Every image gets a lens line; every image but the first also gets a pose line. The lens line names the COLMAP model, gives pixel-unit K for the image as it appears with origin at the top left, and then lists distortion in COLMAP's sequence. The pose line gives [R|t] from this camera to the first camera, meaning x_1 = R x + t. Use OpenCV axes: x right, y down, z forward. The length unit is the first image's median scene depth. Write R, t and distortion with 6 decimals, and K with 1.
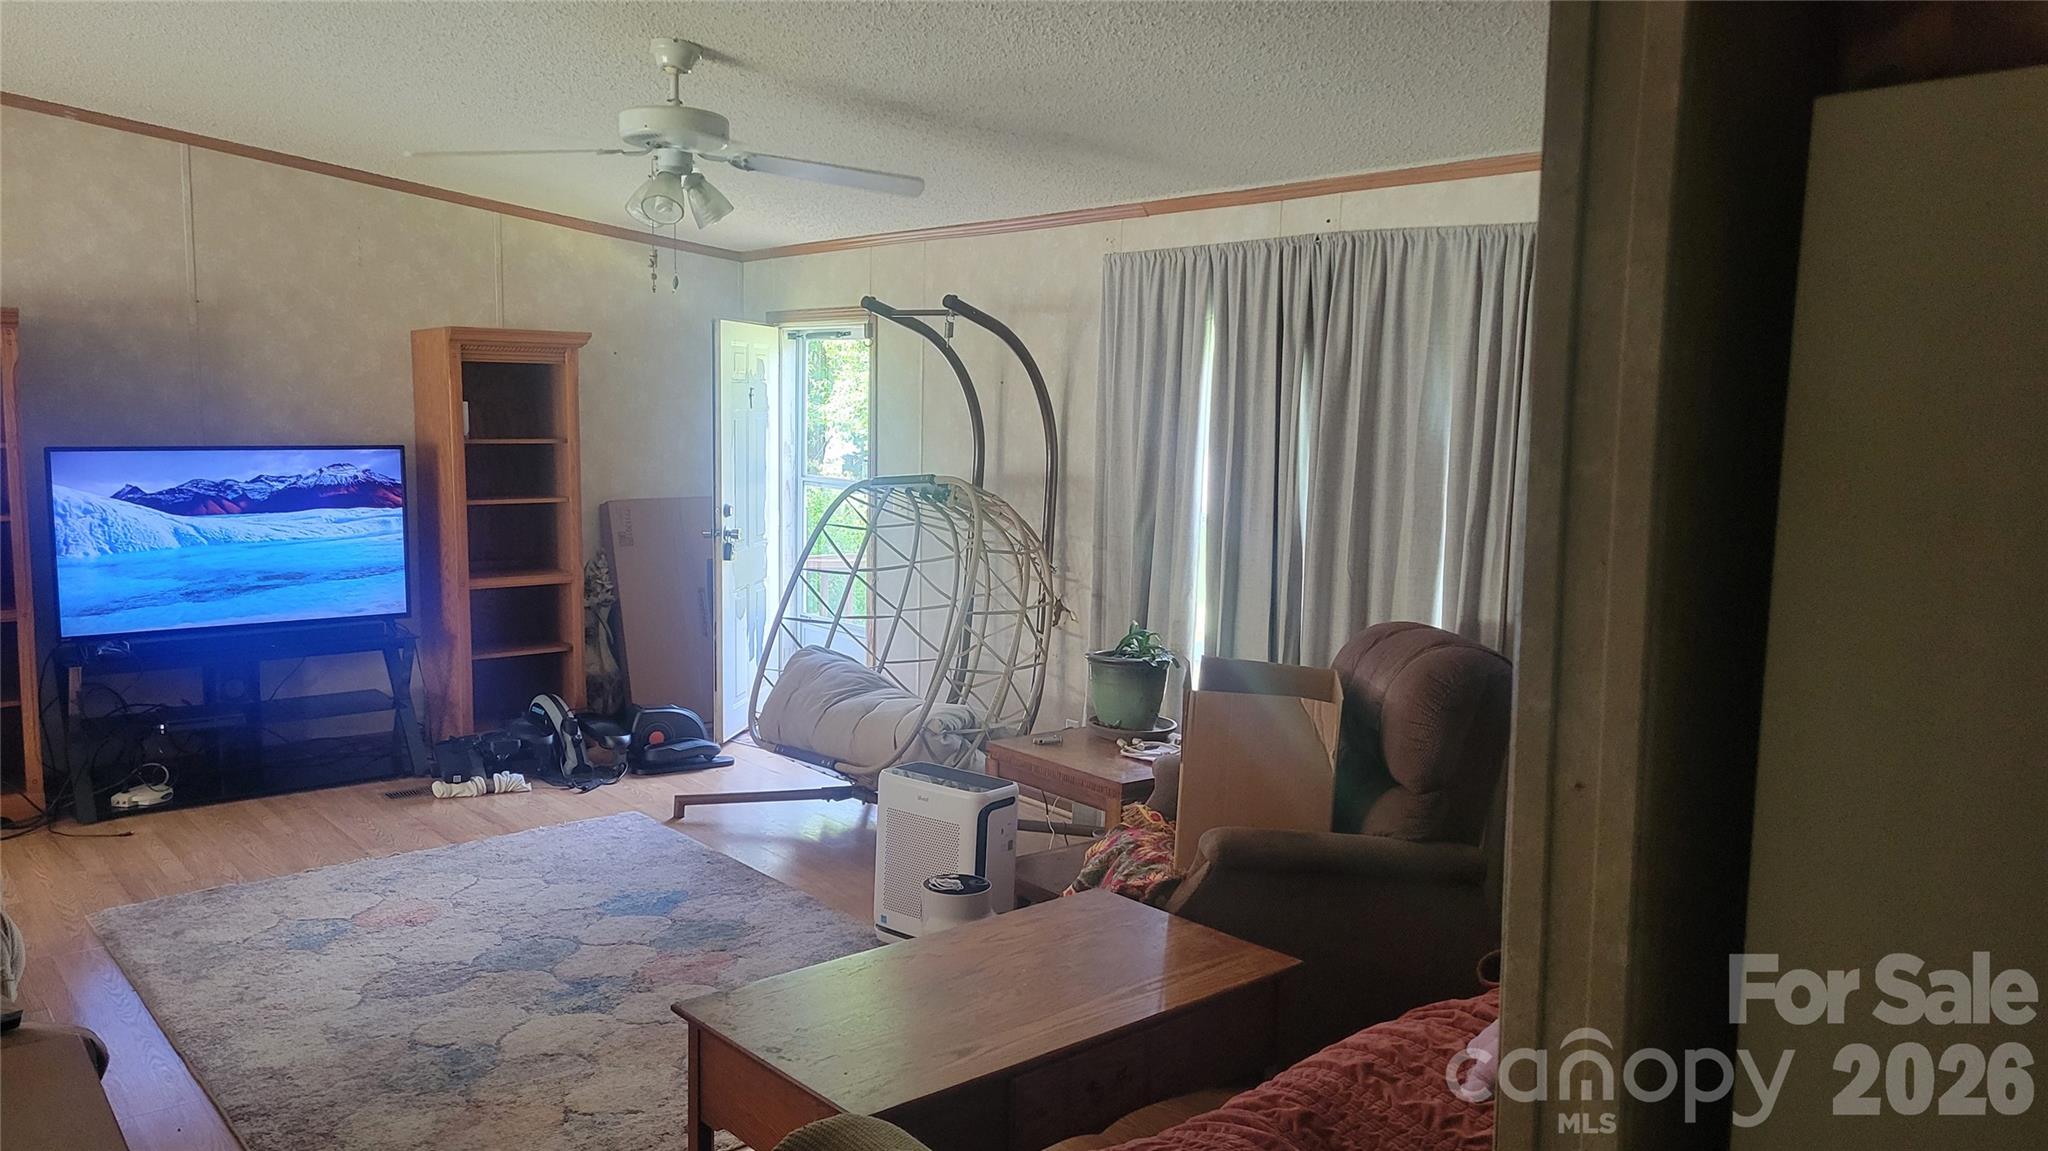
lens RADIAL K [[1558.8, 0, 1021.3], [0, 1558.8, 585.0], [0, 0, 1]] dist [0.063244, -0.060986]
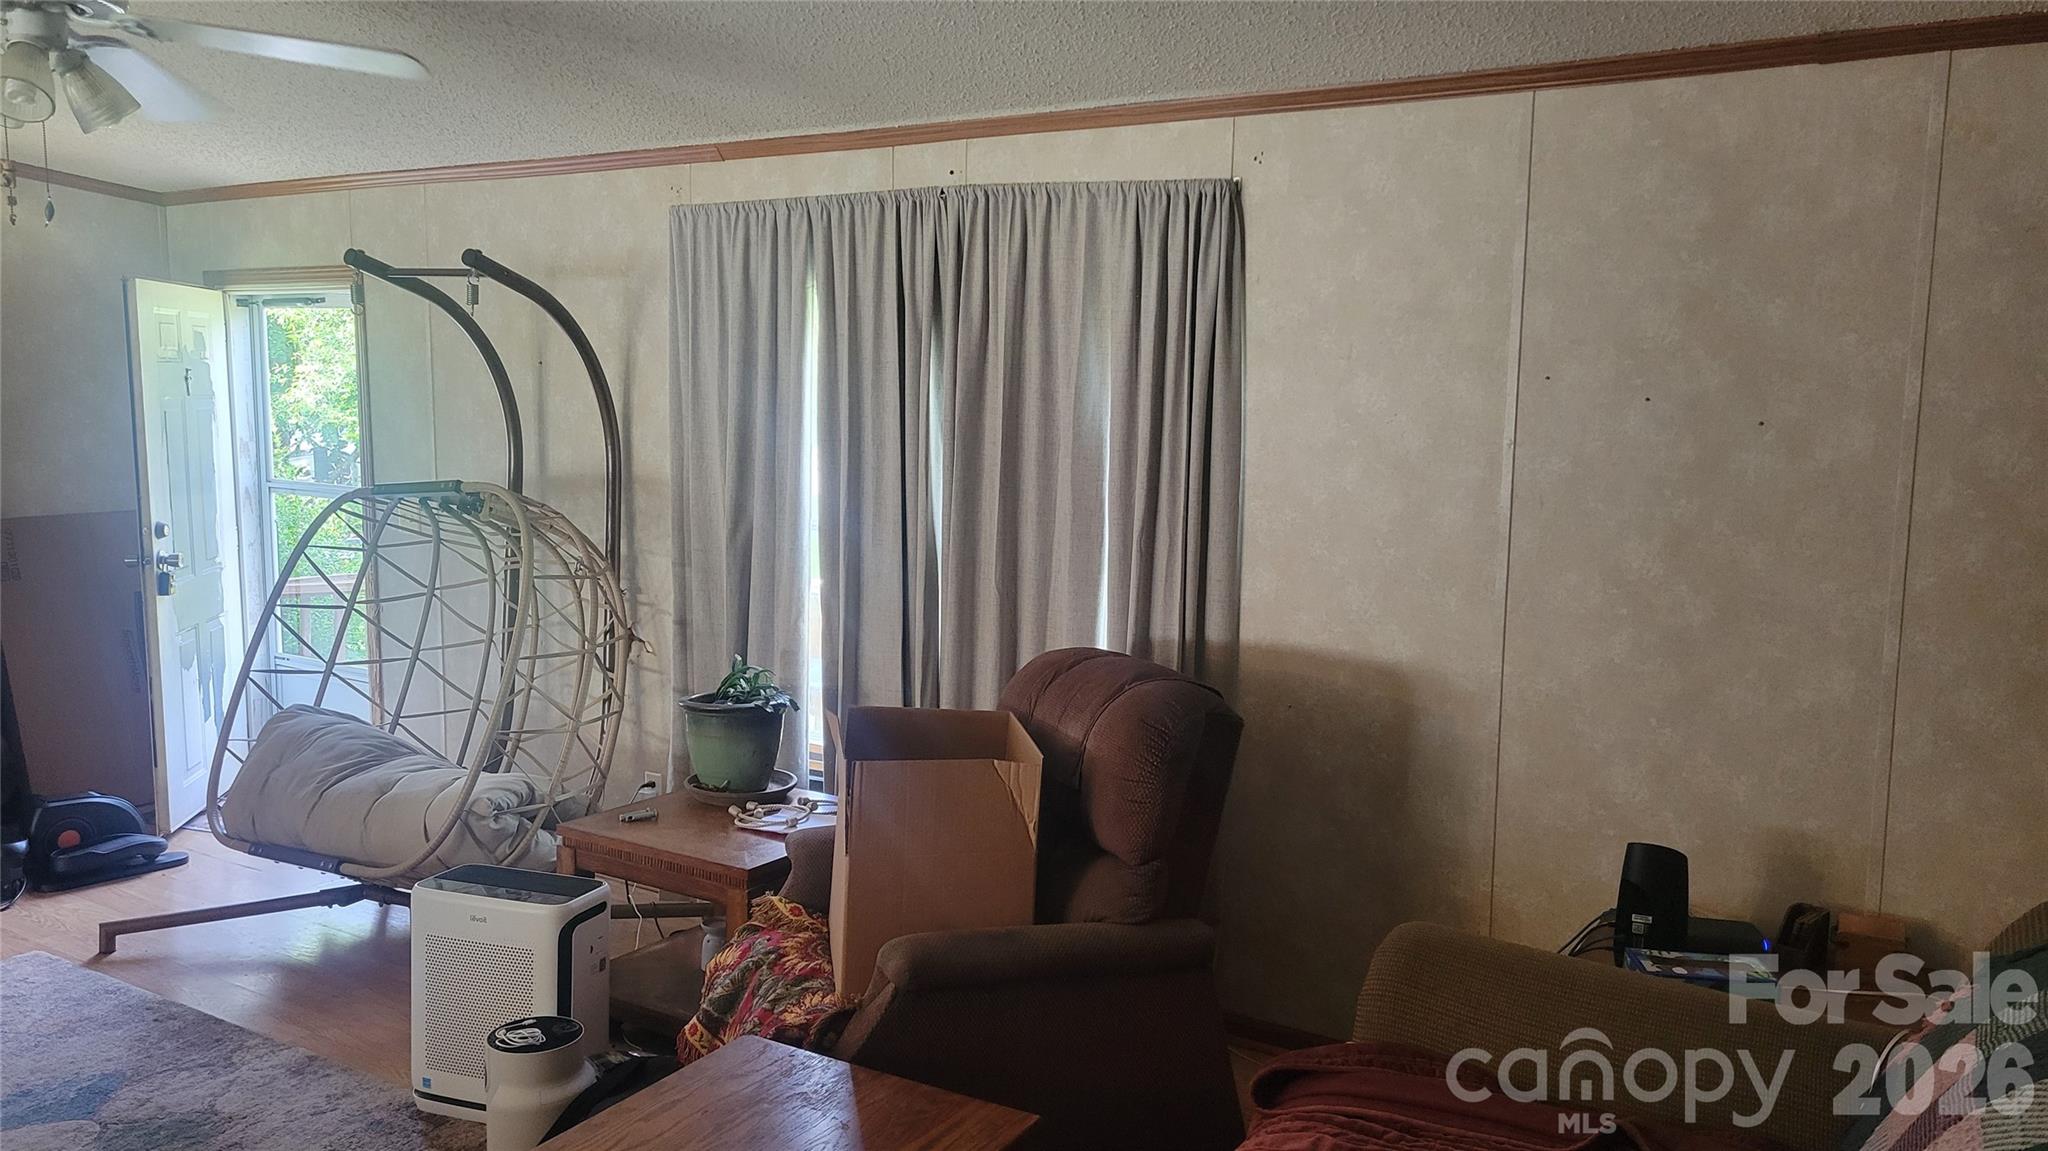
lens RADIAL K [[1489.4, 0, 1023.7], [0, 1489.4, 581.4], [0, 0, 1]] dist [0.067718, -0.061126]
pose [[0.945748, -0.047858, 0.321357, -0.034627], [0.042954, 0.998827, 0.022336, -0.026061], [-0.322050, -0.007321, 0.946695, 0.204542]]
